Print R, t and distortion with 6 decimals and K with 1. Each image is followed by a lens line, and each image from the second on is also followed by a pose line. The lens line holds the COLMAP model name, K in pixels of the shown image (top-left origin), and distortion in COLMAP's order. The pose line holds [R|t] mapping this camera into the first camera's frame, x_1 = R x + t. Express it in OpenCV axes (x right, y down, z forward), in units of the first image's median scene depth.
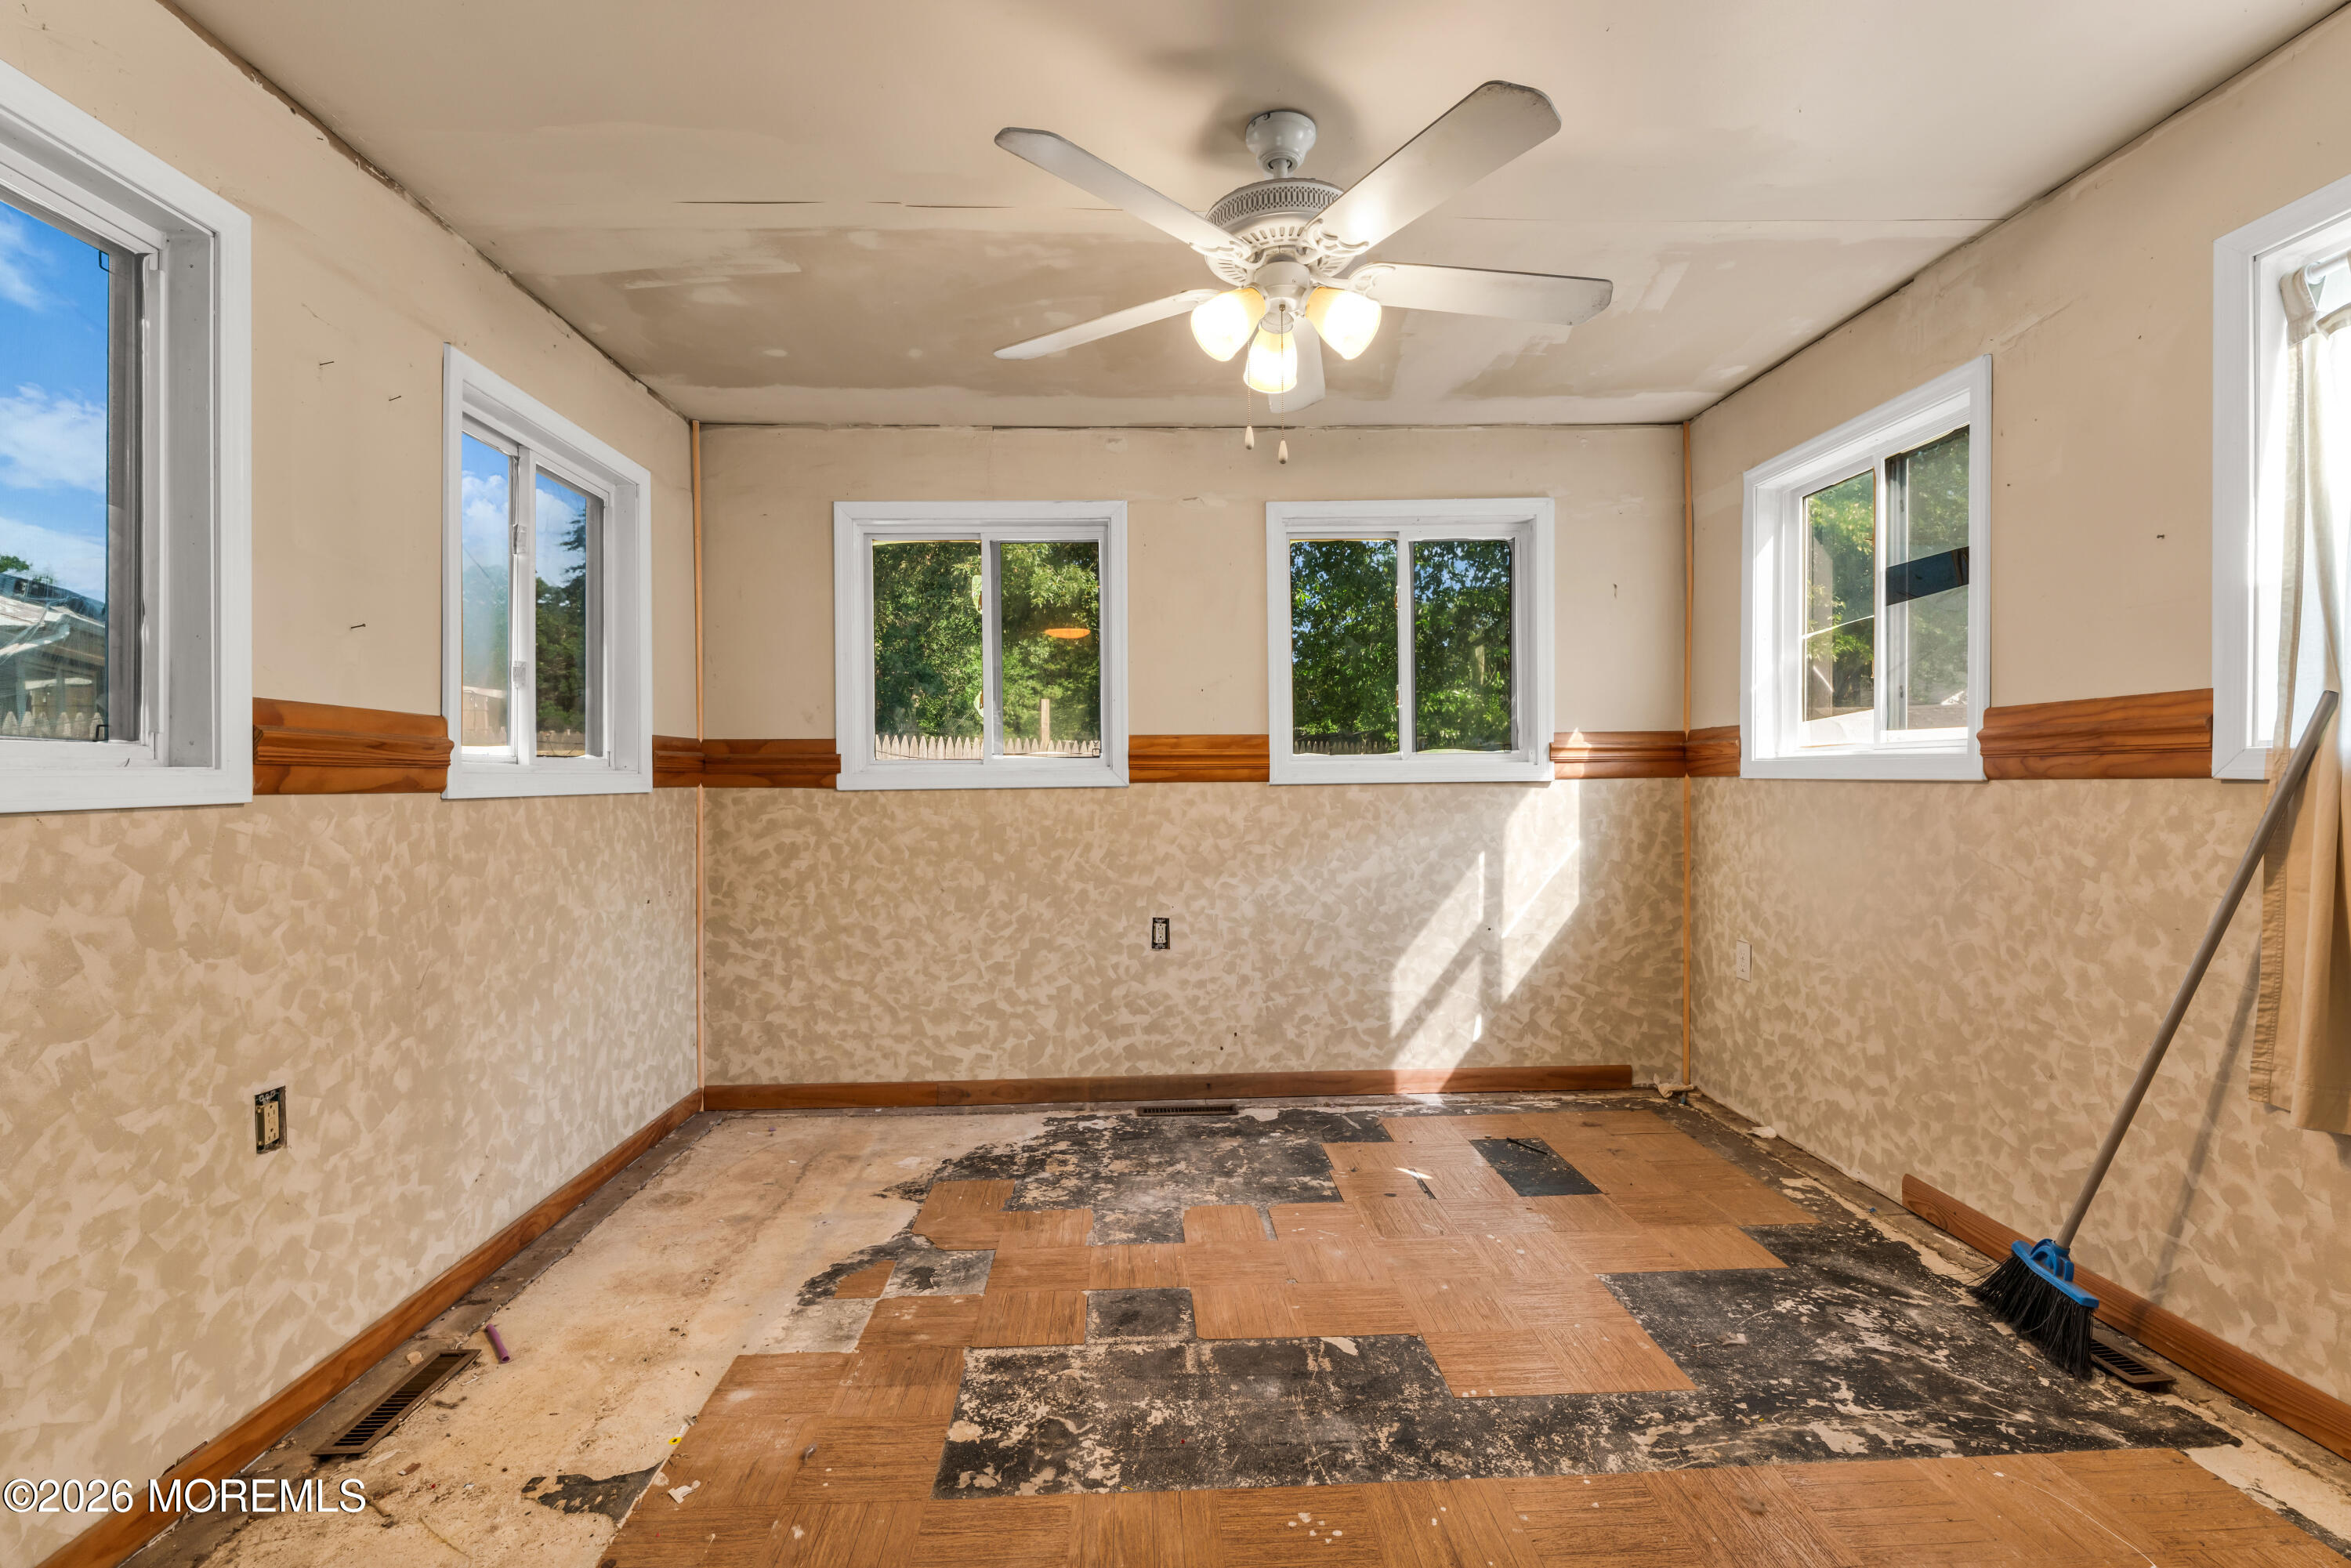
lens RADIAL K [[1090.0, 0, 1175.5], [0, 1090.0, 779.1], [0, 0, 1]] dist [-0.005056, 0.001648]
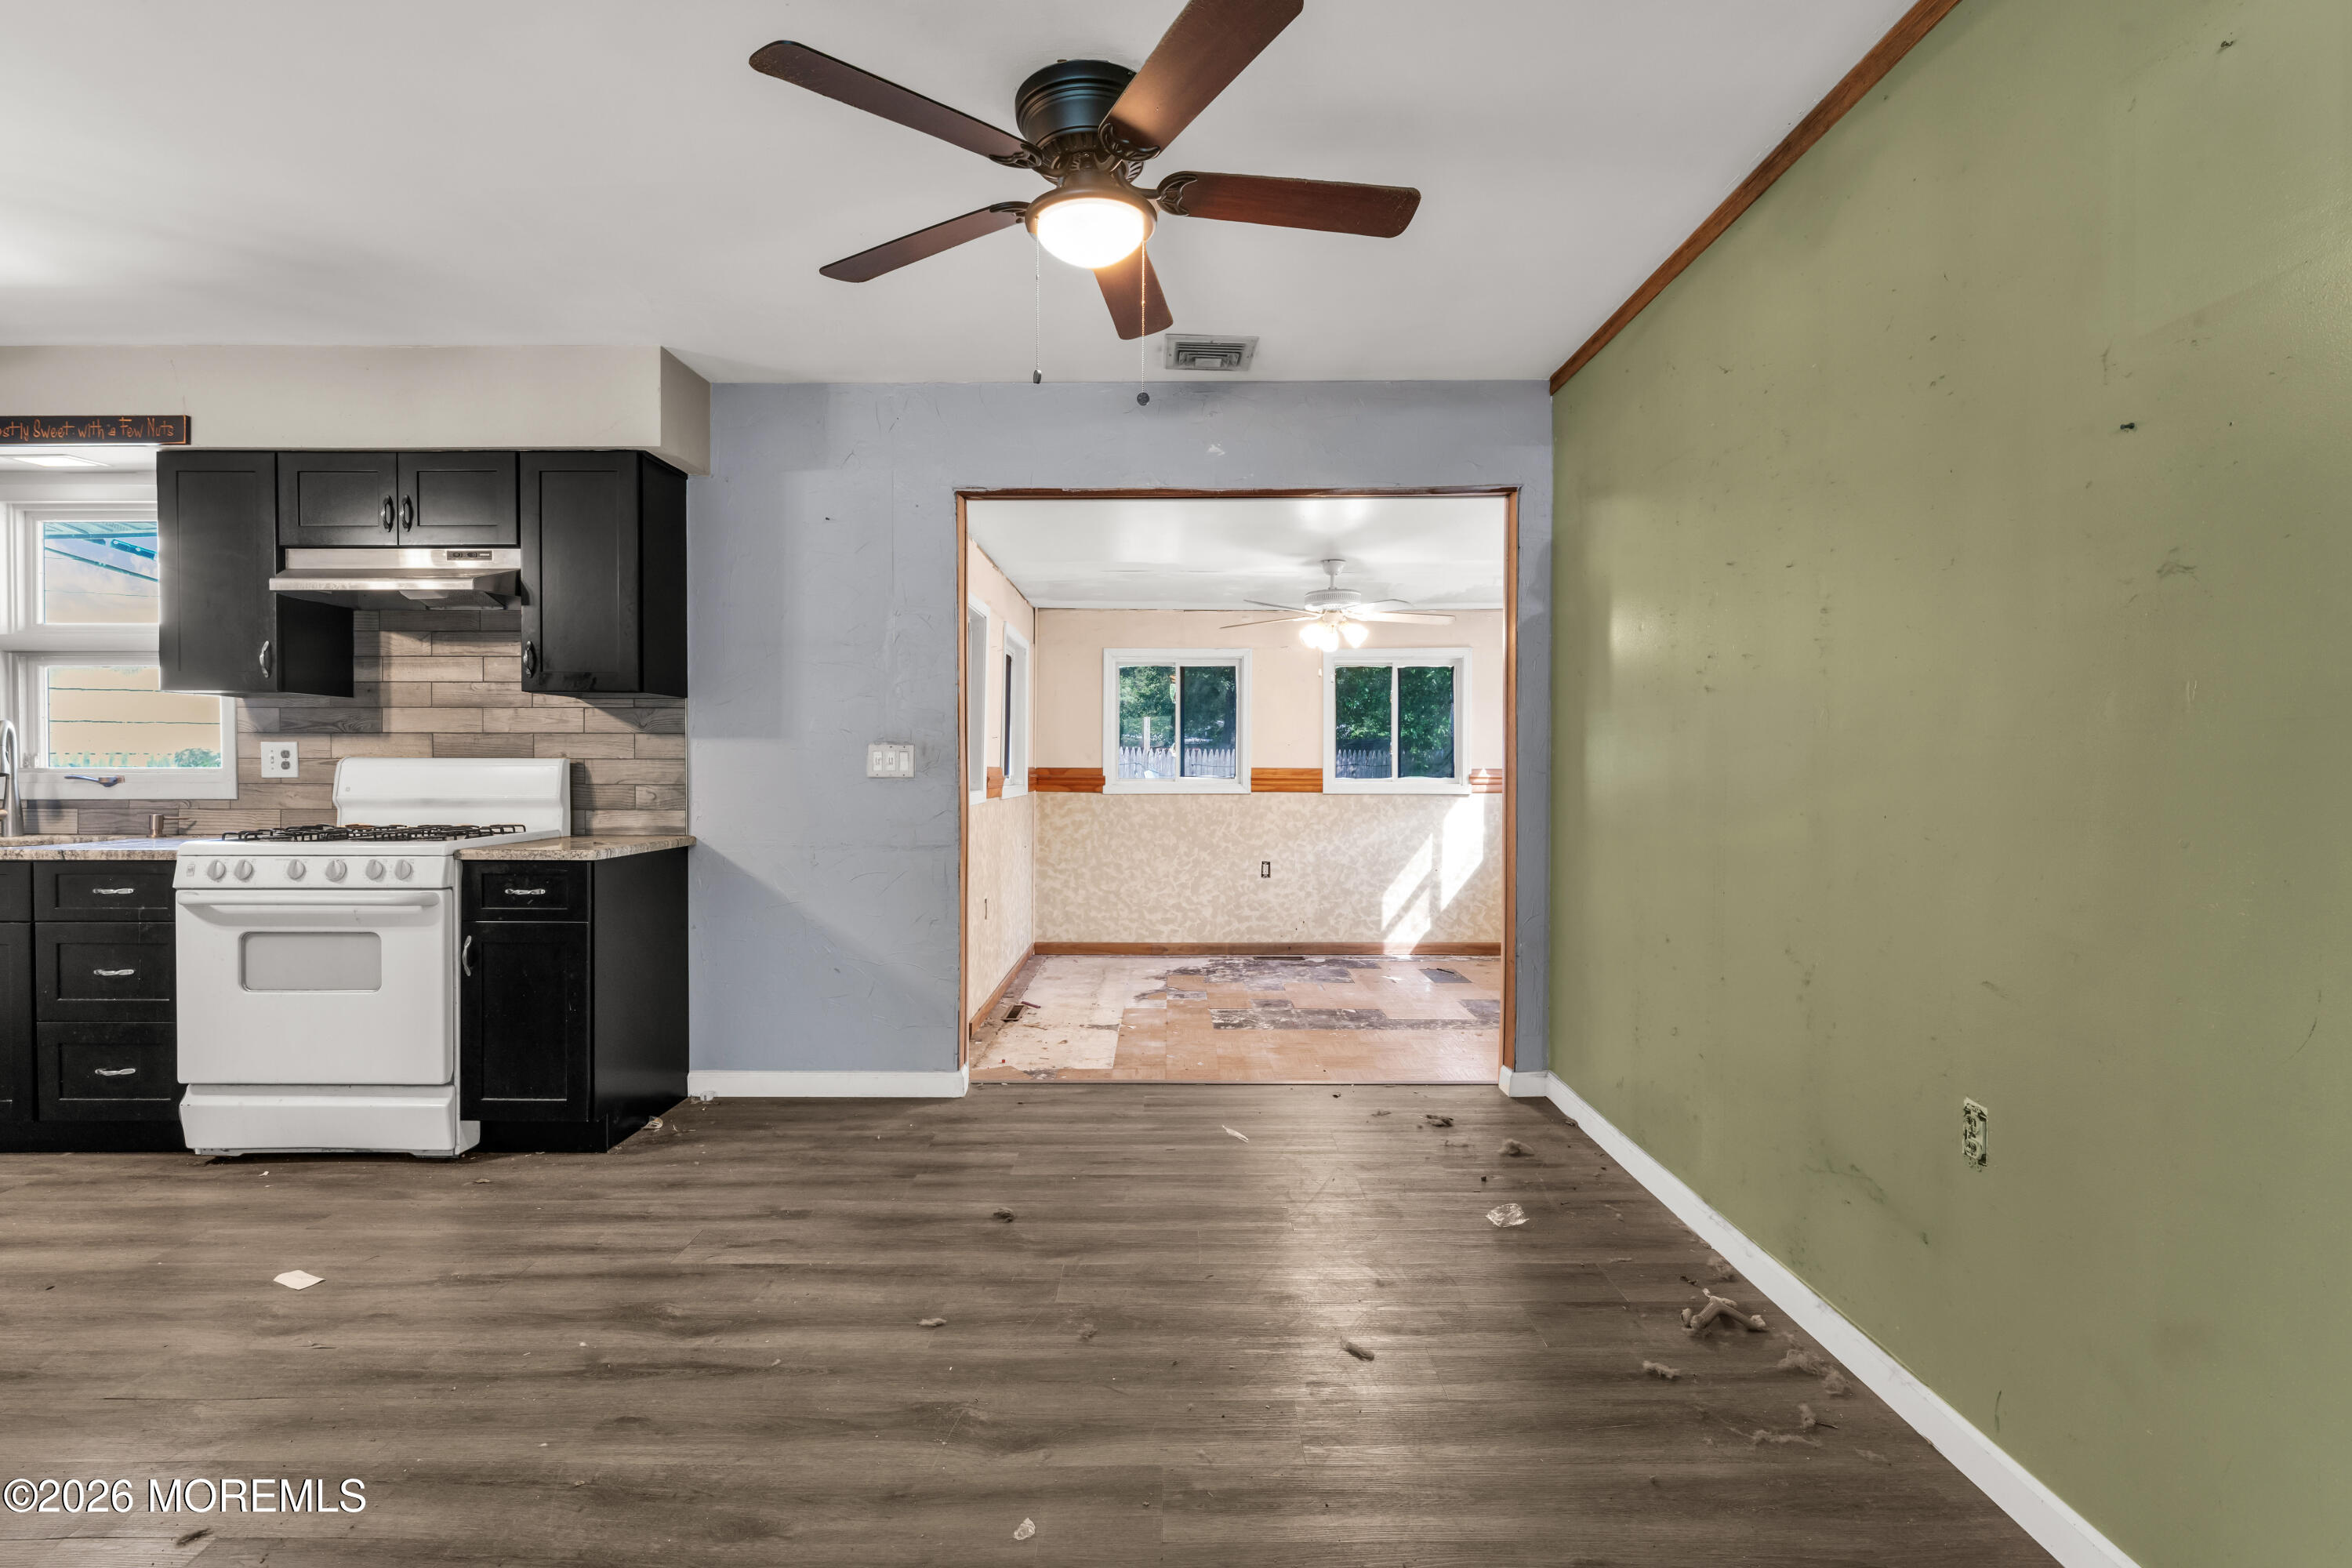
lens RADIAL K [[1090.5, 0, 1170.7], [0, 1090.5, 790.0], [0, 0, 1]] dist [-0.005056, 0.001648]
pose [[0.999146, 0.013305, -0.039128, -0.109549], [-0.012883, 0.999856, 0.011034, -0.020186], [0.039269, -0.010520, 0.999173, -0.959489]]
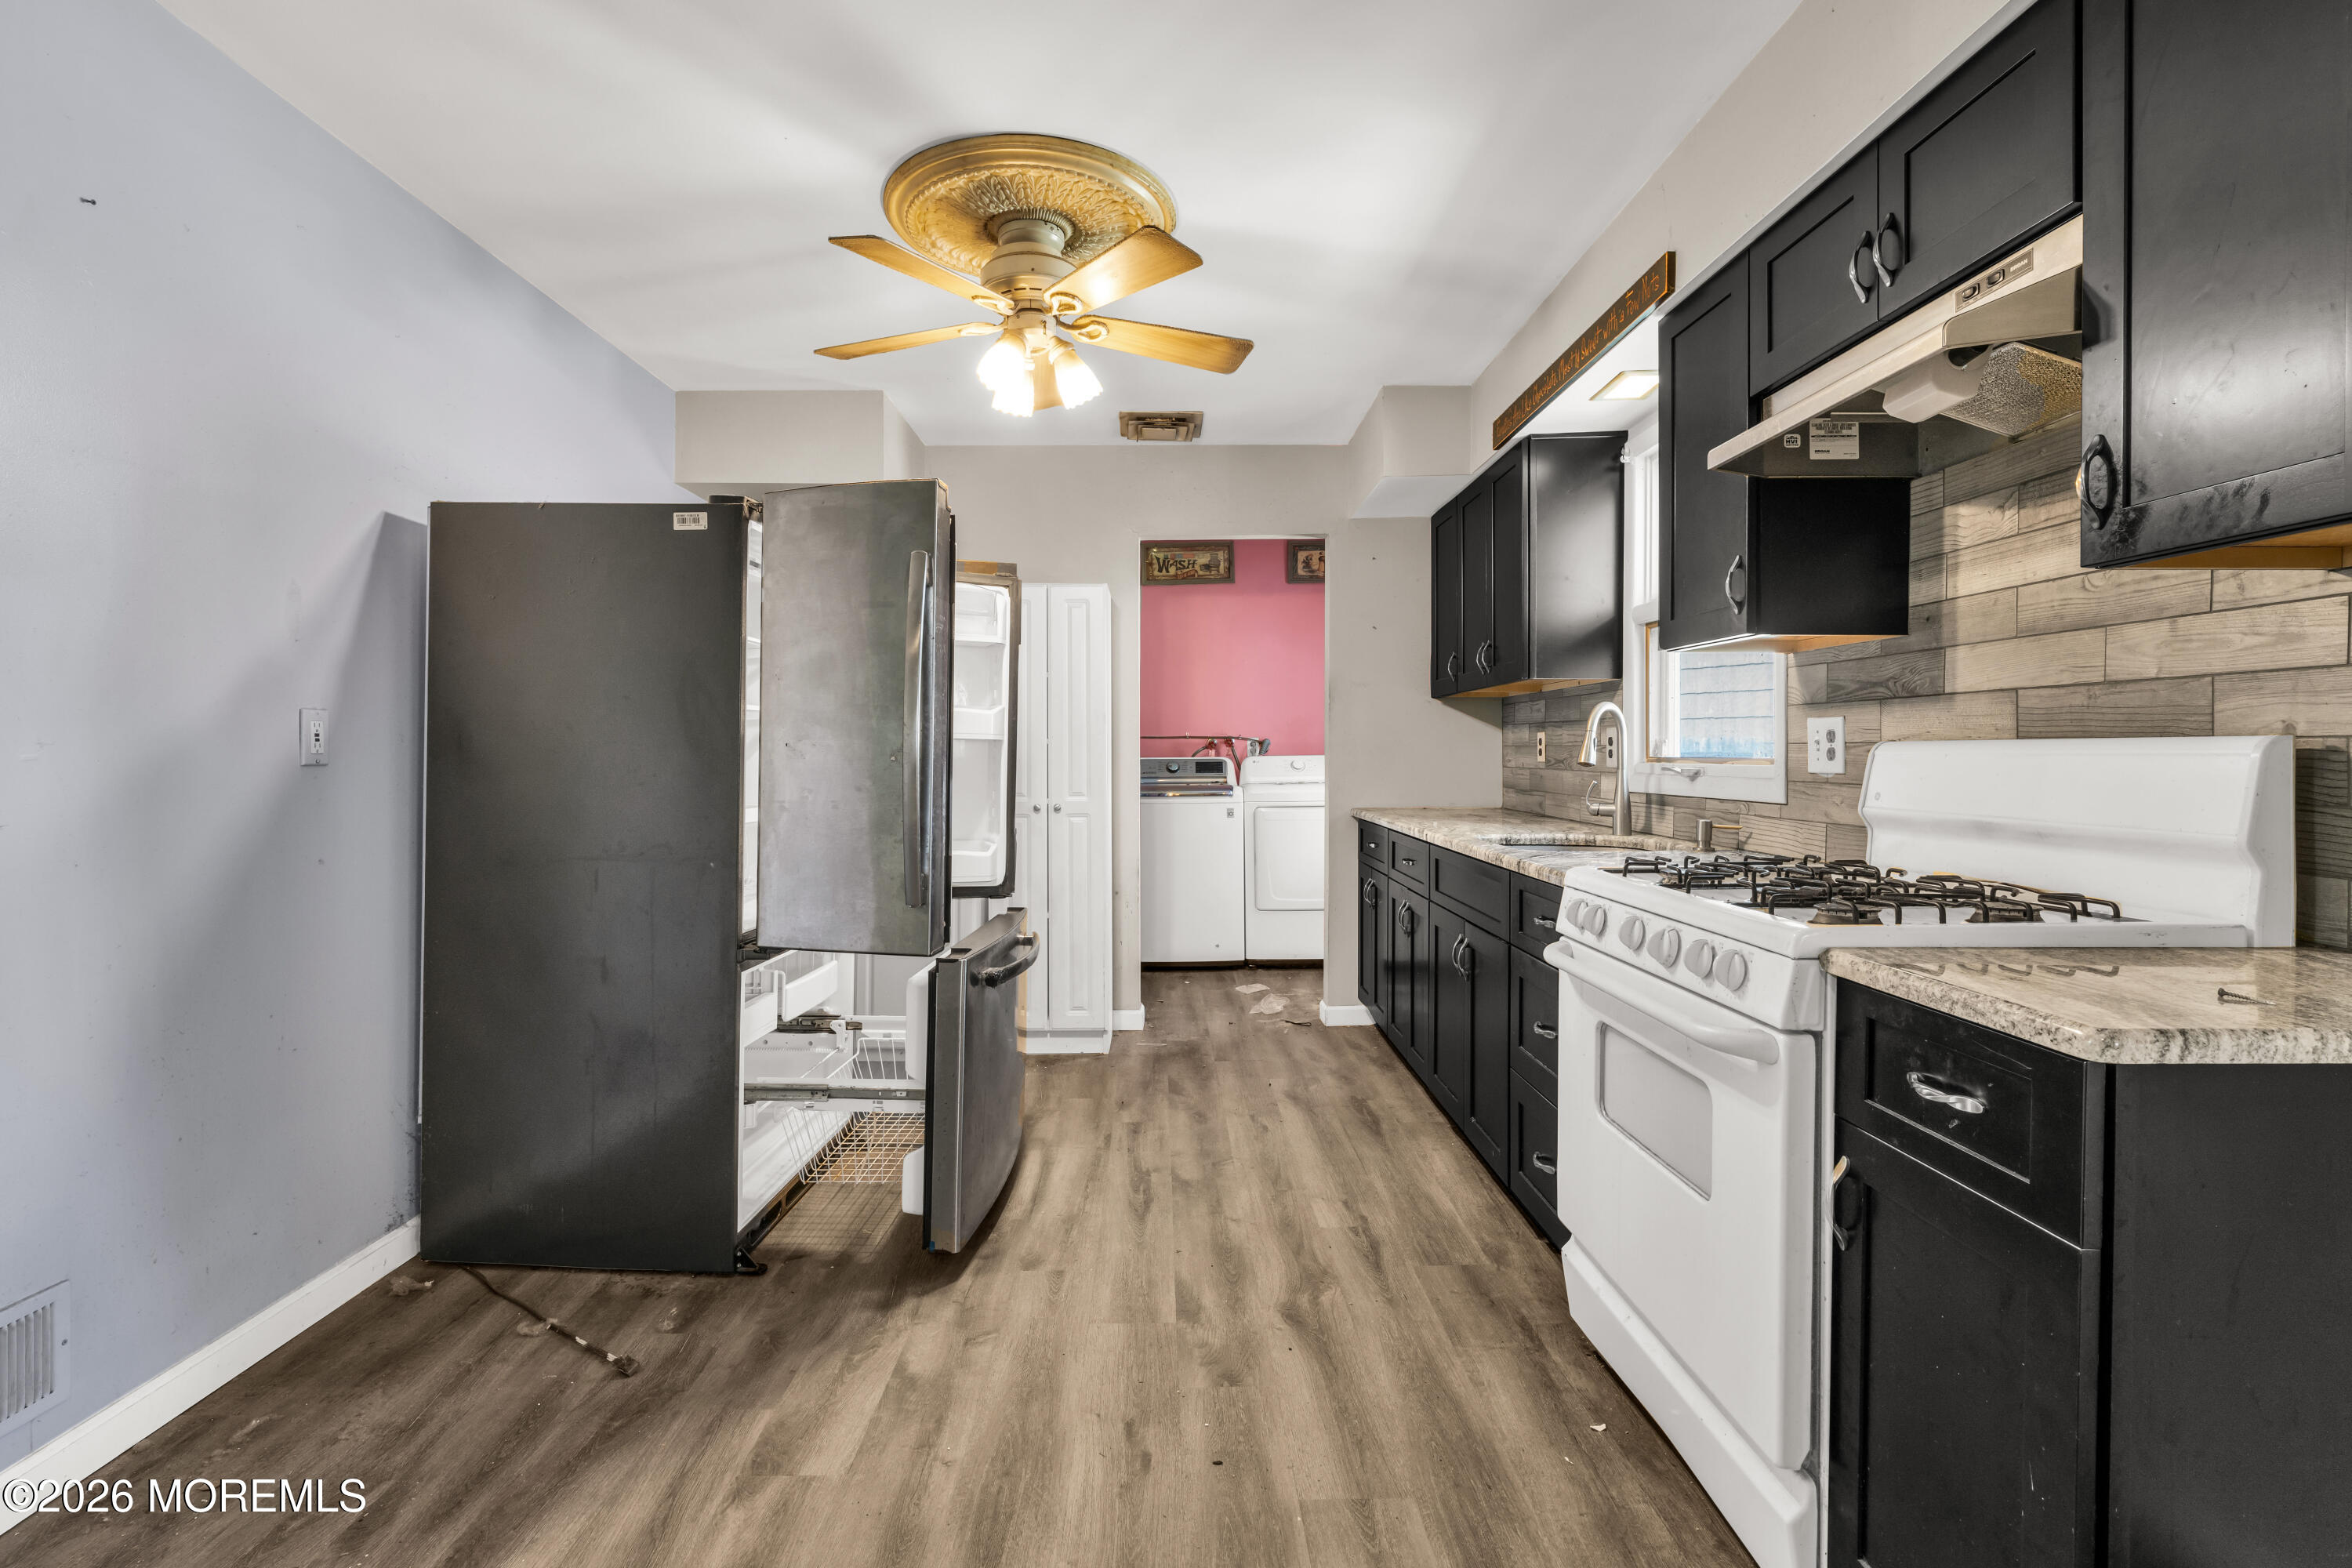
lens RADIAL K [[1090.5, 0, 1168.7], [0, 1090.5, 744.5], [0, 0, 1]] dist [-0.005056, 0.001648]
pose [[-0.046368, 0.004328, -0.998915, -0.312021], [-0.009364, 0.999945, 0.004768, -0.026202], [0.998881, 0.009575, -0.046325, -0.357397]]
